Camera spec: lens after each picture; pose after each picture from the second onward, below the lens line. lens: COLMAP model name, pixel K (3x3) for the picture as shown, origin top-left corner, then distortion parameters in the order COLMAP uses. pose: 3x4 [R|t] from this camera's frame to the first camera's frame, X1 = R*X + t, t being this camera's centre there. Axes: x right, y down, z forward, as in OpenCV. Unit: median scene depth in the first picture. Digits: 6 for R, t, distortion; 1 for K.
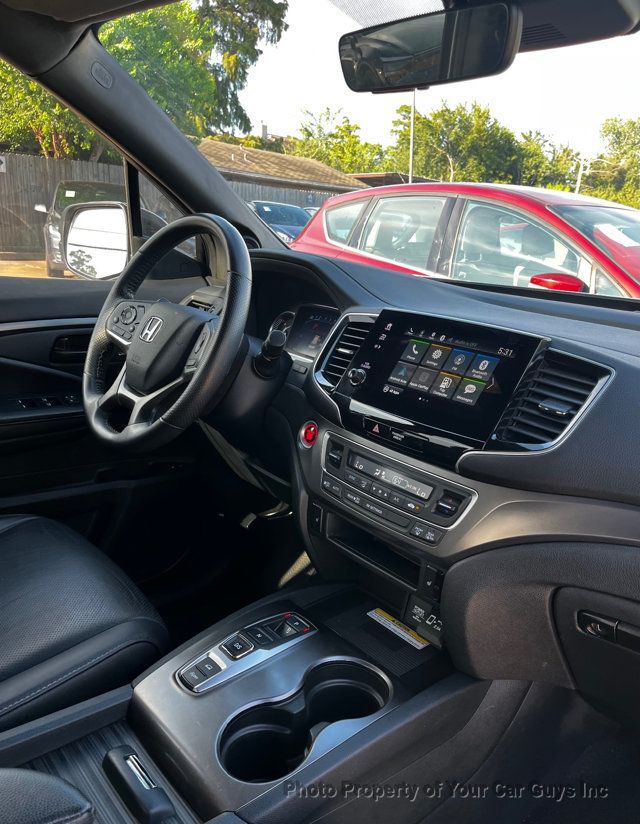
lens RADIAL K [[712.1, 0, 304.3], [0, 712.1, 437.7], [0, 0, 1]] dist [0.057743, 0.001187]
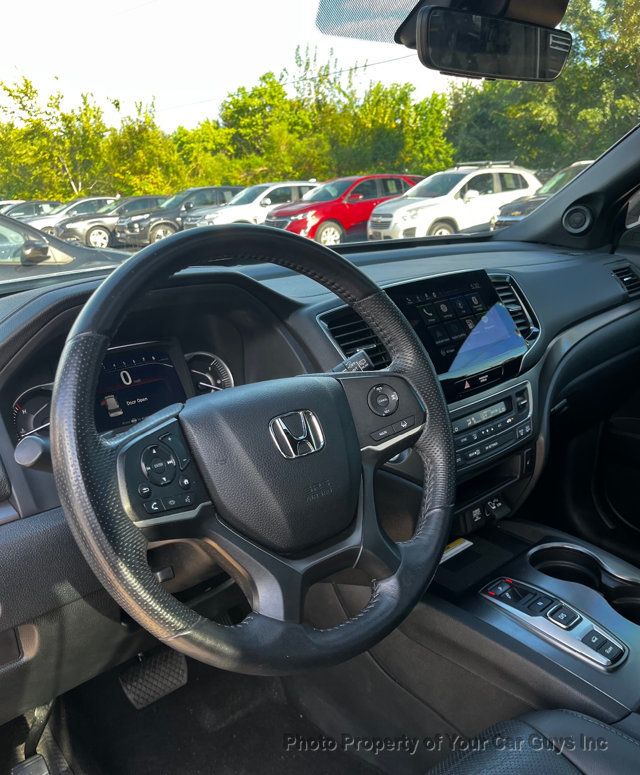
lens RADIAL K [[684.6, 0, 319.0], [0, 684.6, 405.8], [0, 0, 1]] dist [0.031011, -0.013892]
pose [[-0.067229, -0.356938, 0.931706, -0.886509], [0.343634, 0.868402, 0.357482, -0.444808], [-0.936694, 0.344198, 0.064274, 1.173544]]
